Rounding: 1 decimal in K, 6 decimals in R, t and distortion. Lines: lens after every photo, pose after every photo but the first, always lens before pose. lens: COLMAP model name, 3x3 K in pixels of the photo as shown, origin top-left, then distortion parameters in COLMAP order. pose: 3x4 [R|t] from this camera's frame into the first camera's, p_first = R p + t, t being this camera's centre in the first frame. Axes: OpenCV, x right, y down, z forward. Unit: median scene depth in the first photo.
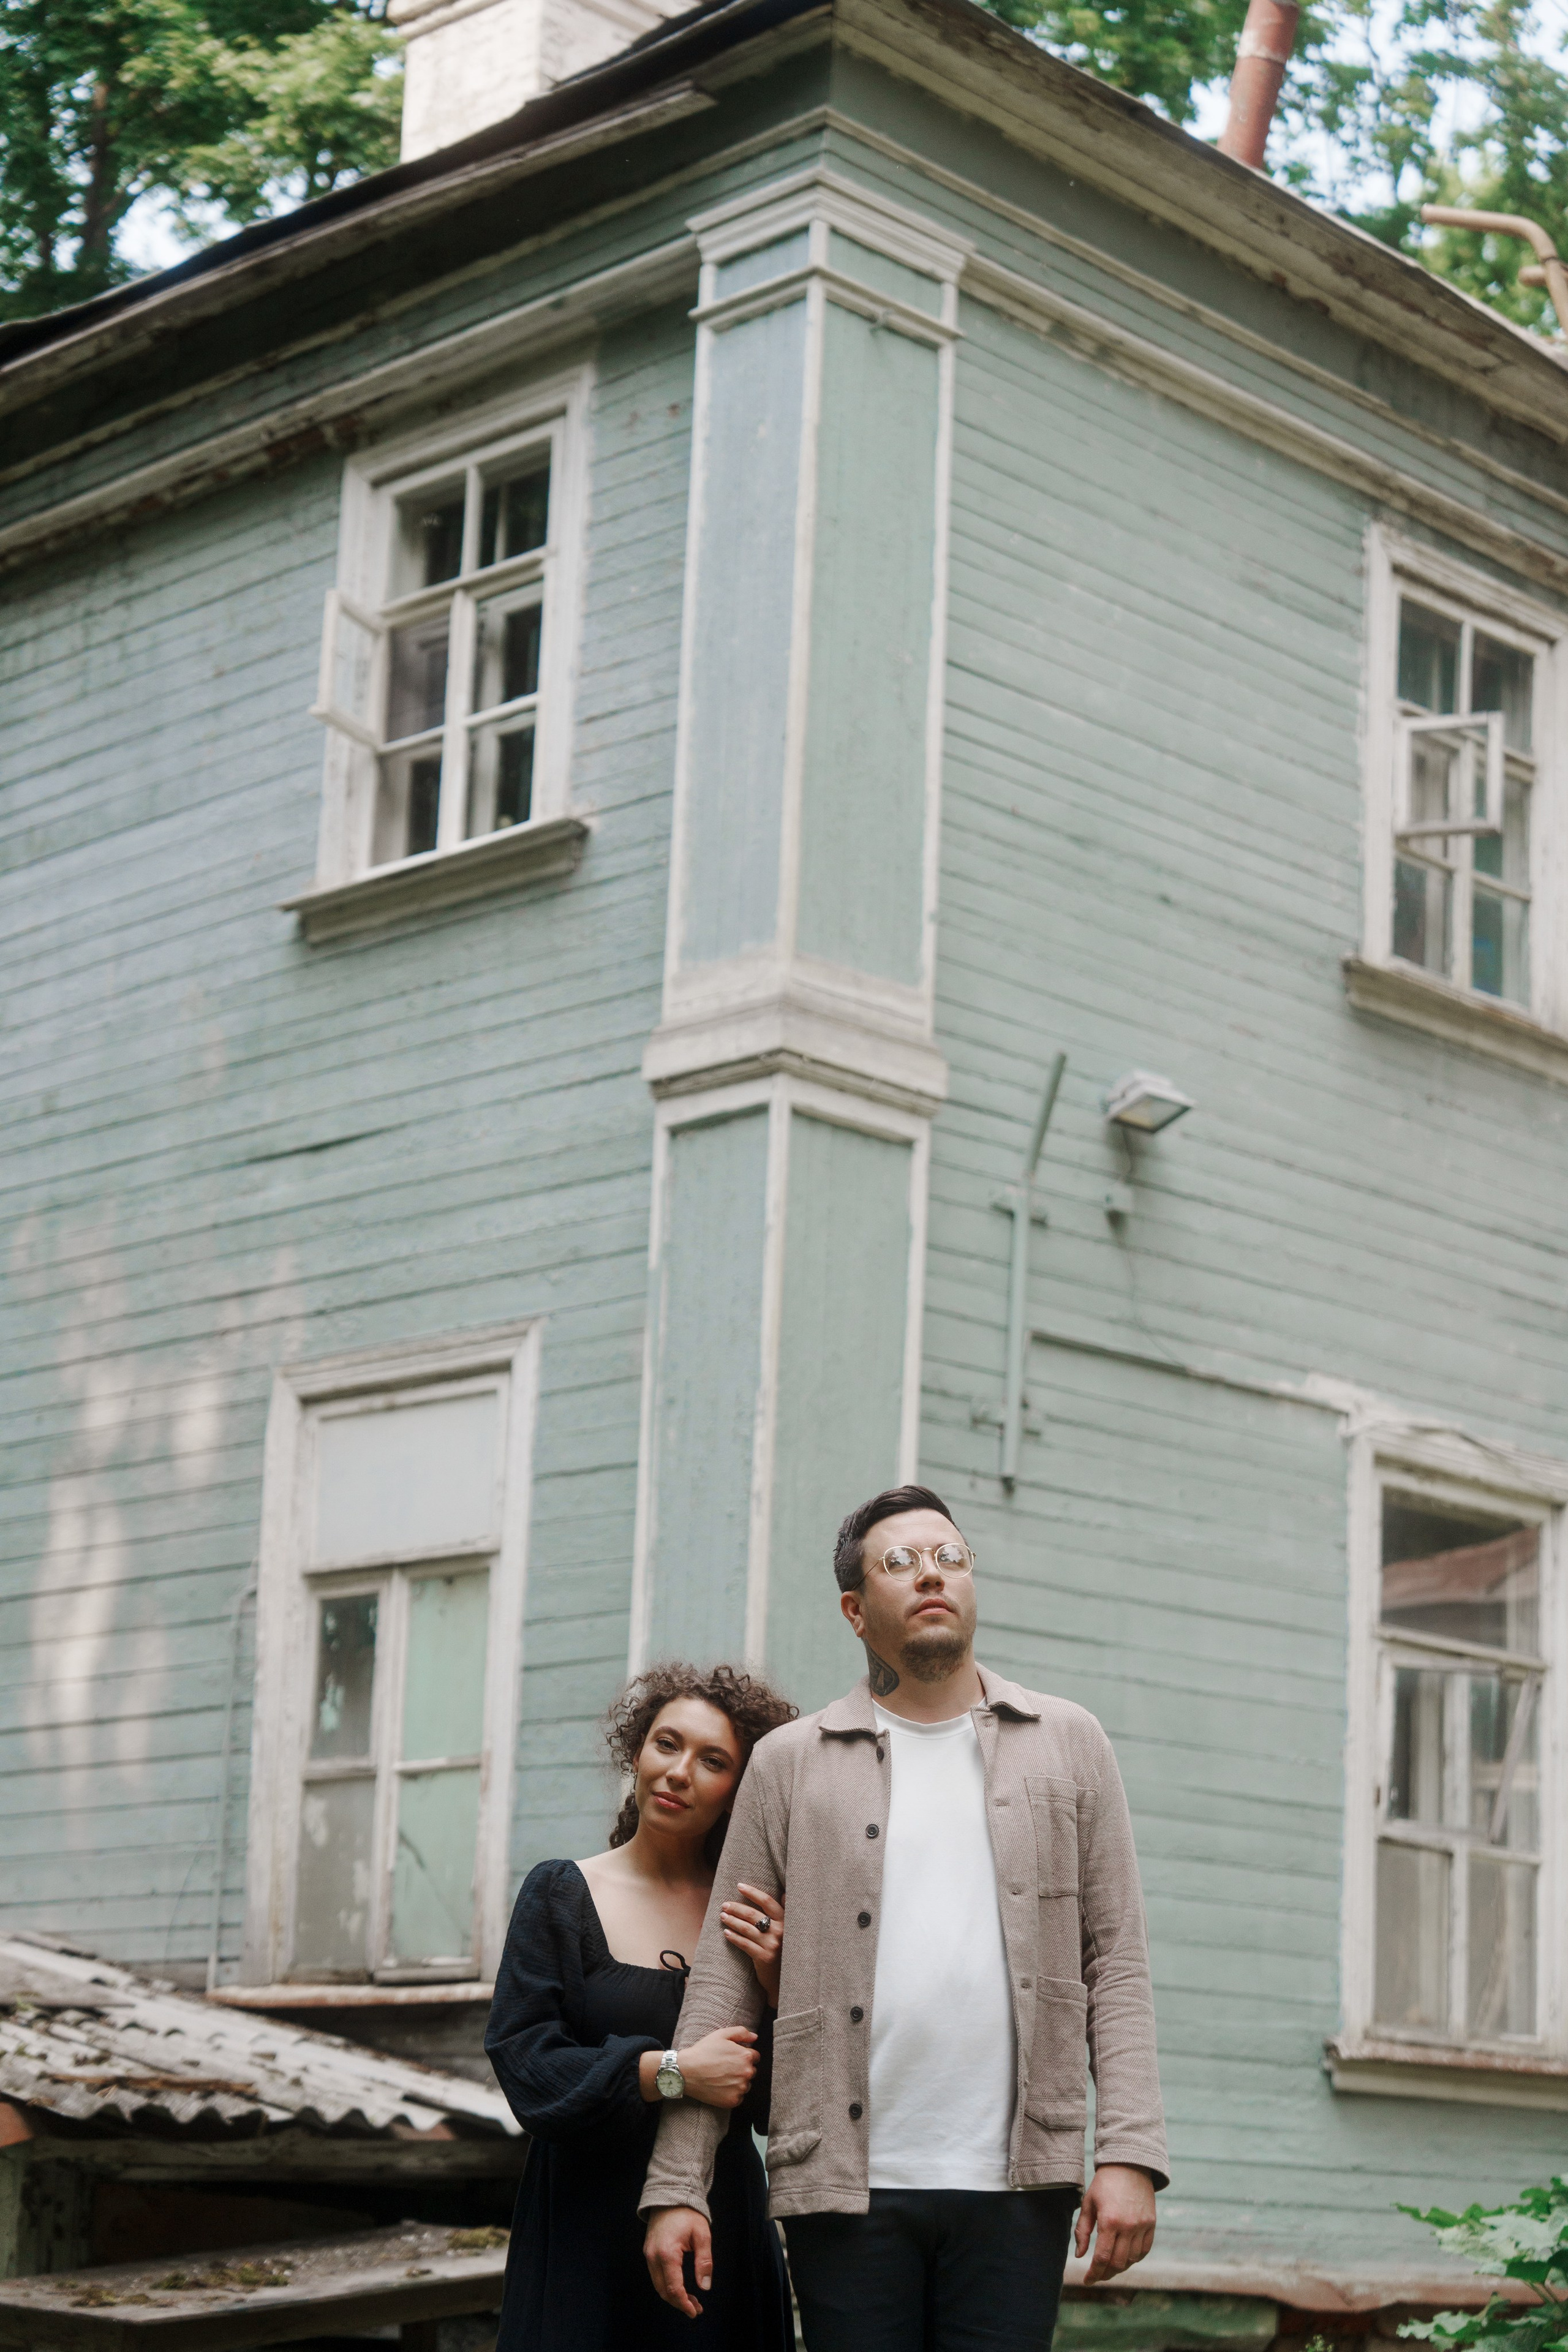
lens RADIAL K [[4574.2, 0, 791.3], [0, 4574.2, 1097.4], [0, 0, 1]] dist [-0.013268, 0.339226]
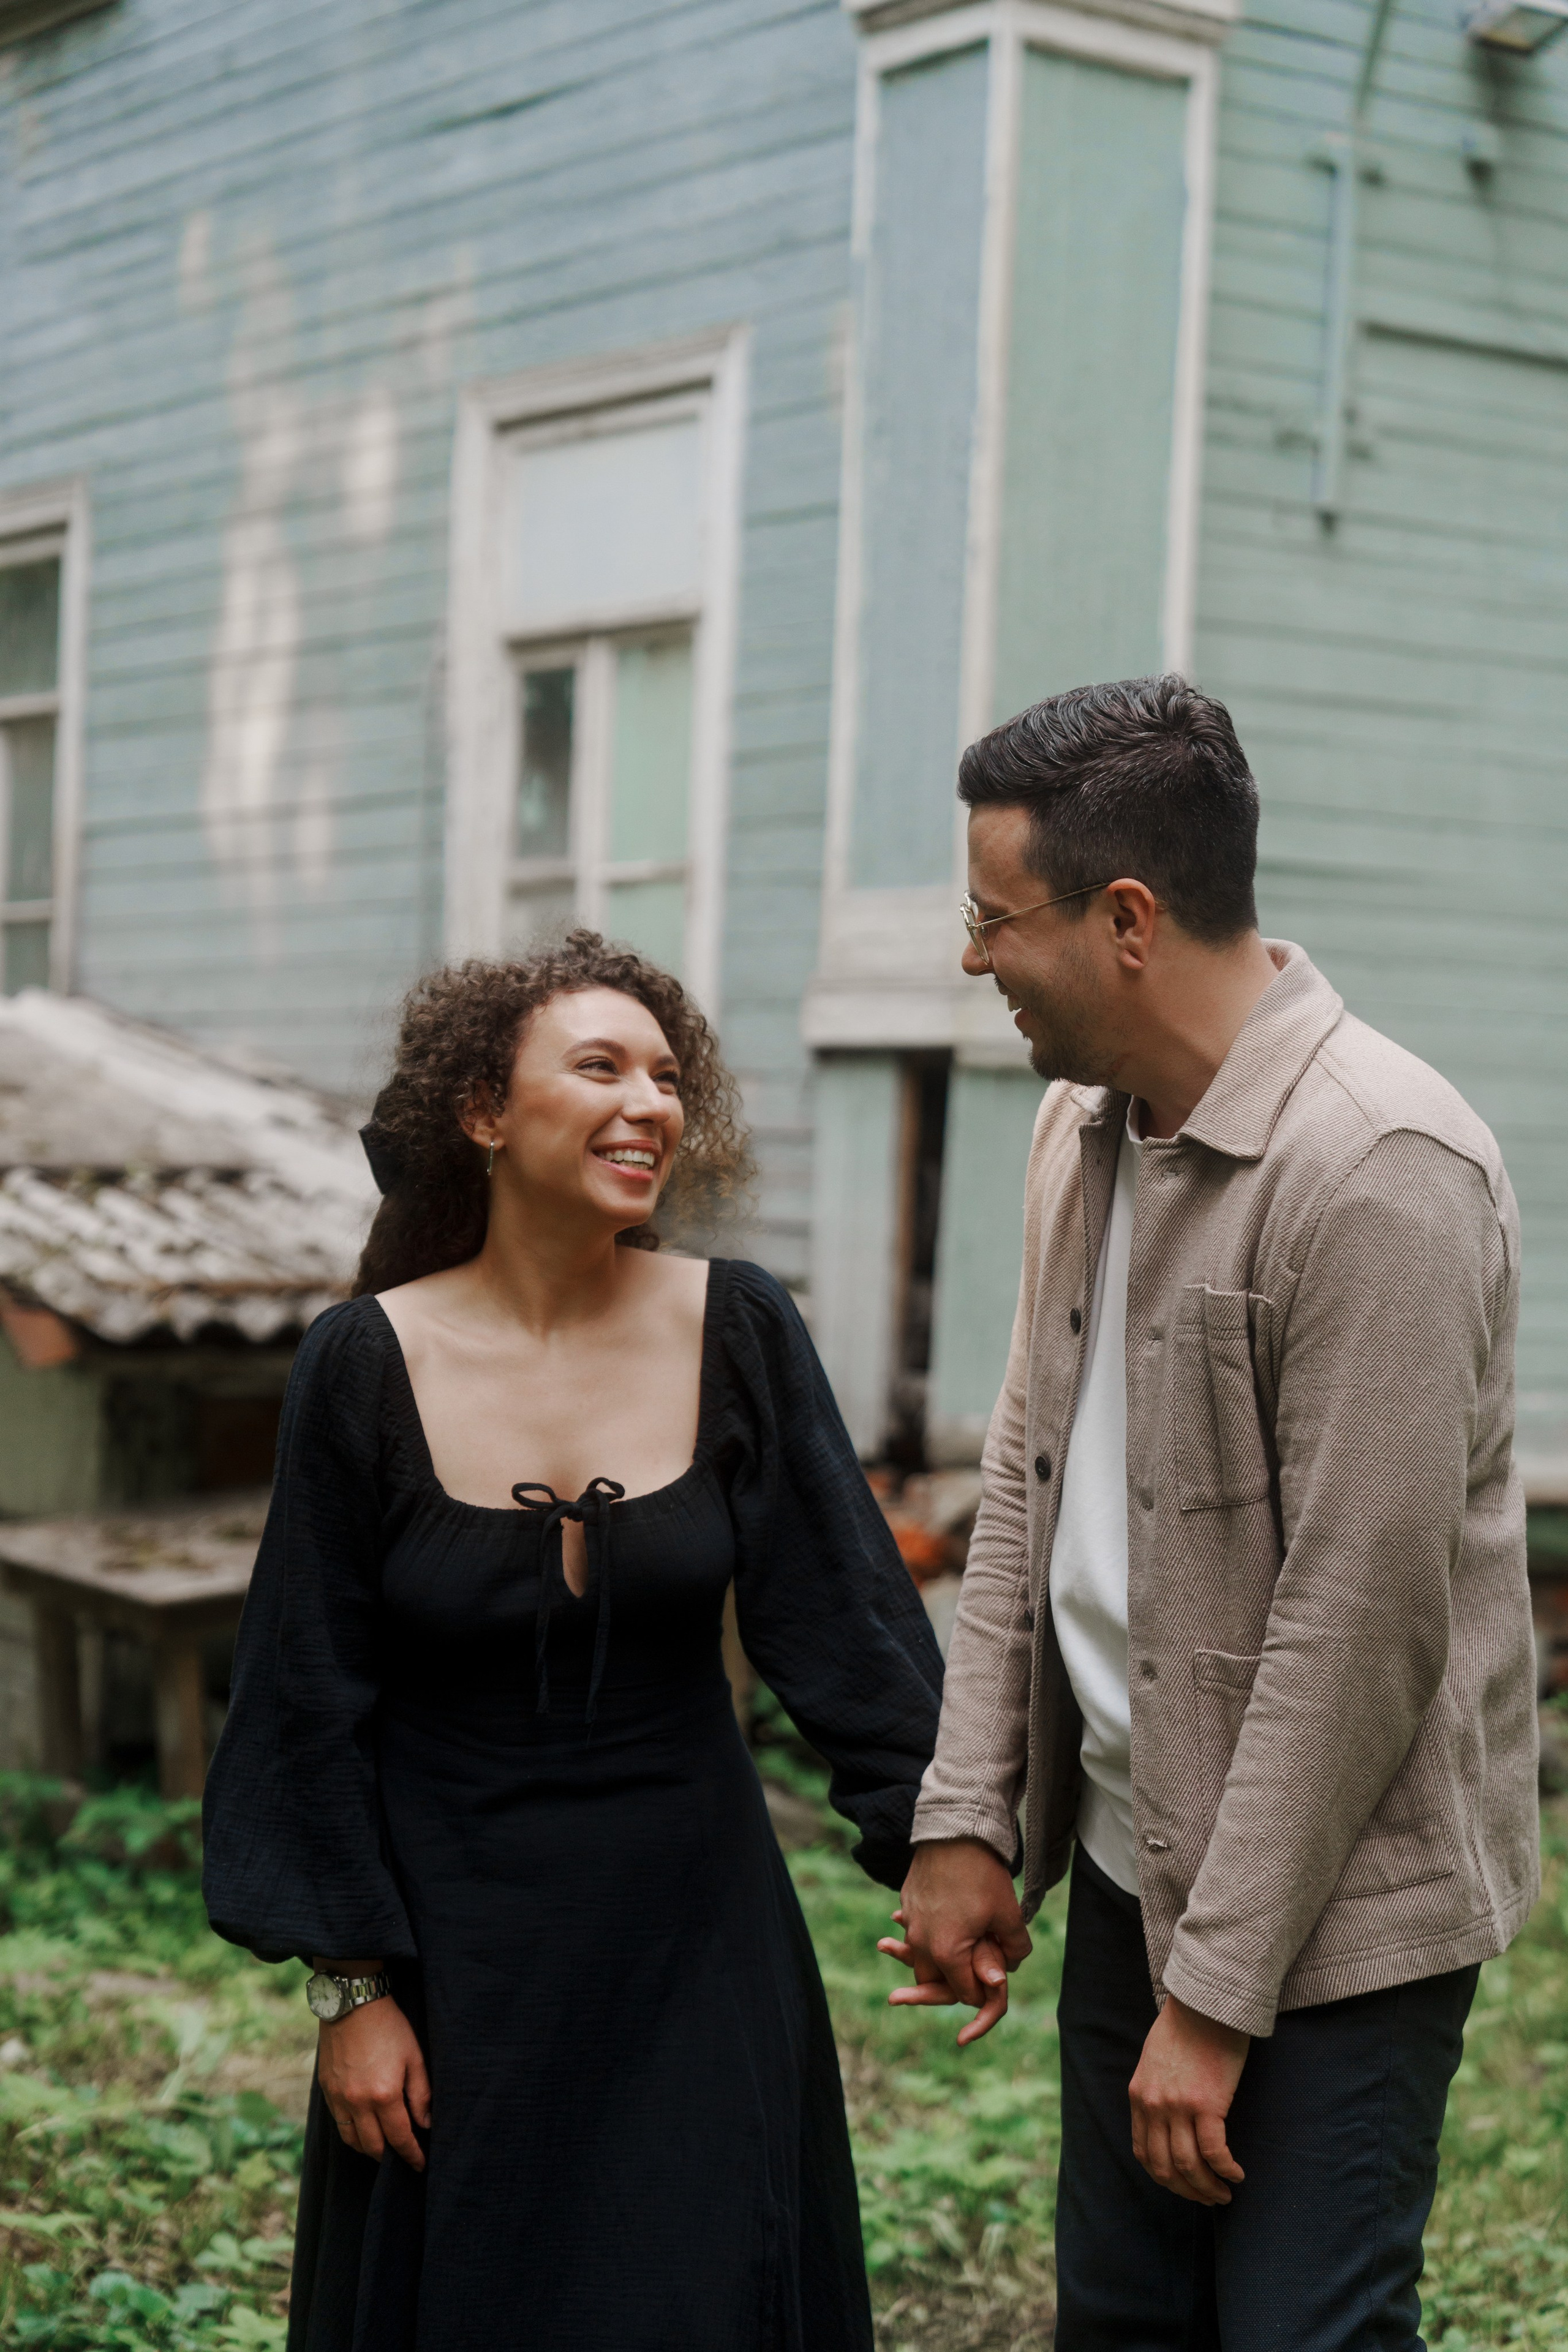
lens RADIAL K [[4574.2, 0, 791.3], [0, 4574.2, 1097.4], [0, 0, 1]] dist [-0.013268, 0.339226]
pose [[0.987690, -0.002463, -0.156406, 0.075865], [0.038322, 0.973216, 0.226677, -0.000705], [0.151659, -0.229880, 0.961330, 0.195585]]
